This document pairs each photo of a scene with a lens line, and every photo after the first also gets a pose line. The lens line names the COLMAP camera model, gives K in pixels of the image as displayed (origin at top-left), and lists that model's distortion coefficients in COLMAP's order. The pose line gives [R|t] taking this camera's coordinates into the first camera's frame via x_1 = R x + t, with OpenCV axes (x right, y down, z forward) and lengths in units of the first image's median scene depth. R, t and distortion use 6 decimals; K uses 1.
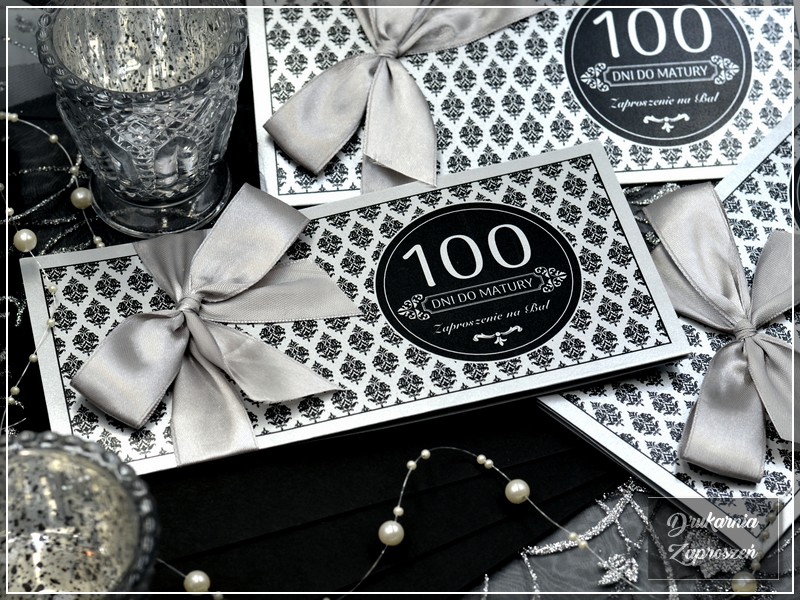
lens RADIAL K [[2088.6, 0, 400.0], [0, 2088.6, 300.0], [0, 0, 1]] dist [0.040326, 0.070094]
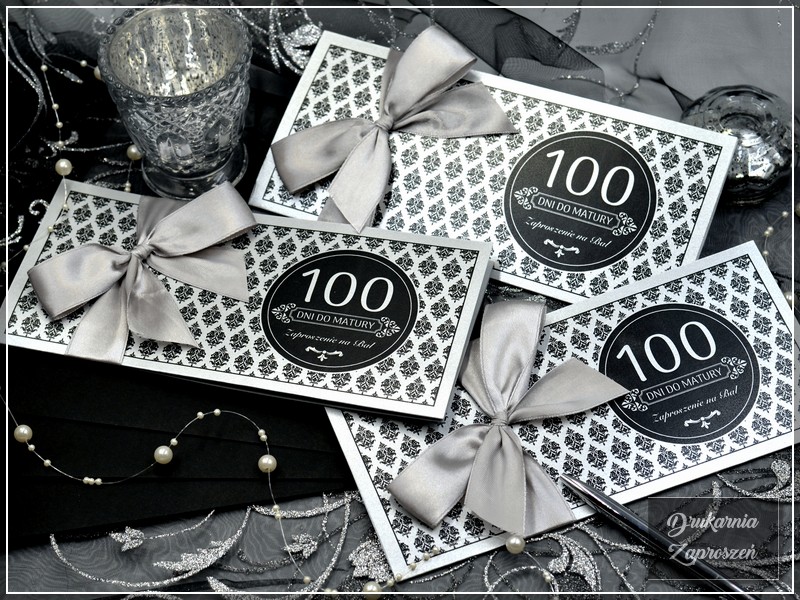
lens RADIAL K [[2088.6, 0, 400.0], [0, 2088.6, 300.0], [0, 0, 1]] dist [0.040326, 0.070094]
pose [[0.873250, 0.351686, -0.337272, 0.508266], [-0.342006, 0.935391, 0.089860, -0.145425], [0.347084, 0.036879, 0.937109, -0.215046]]
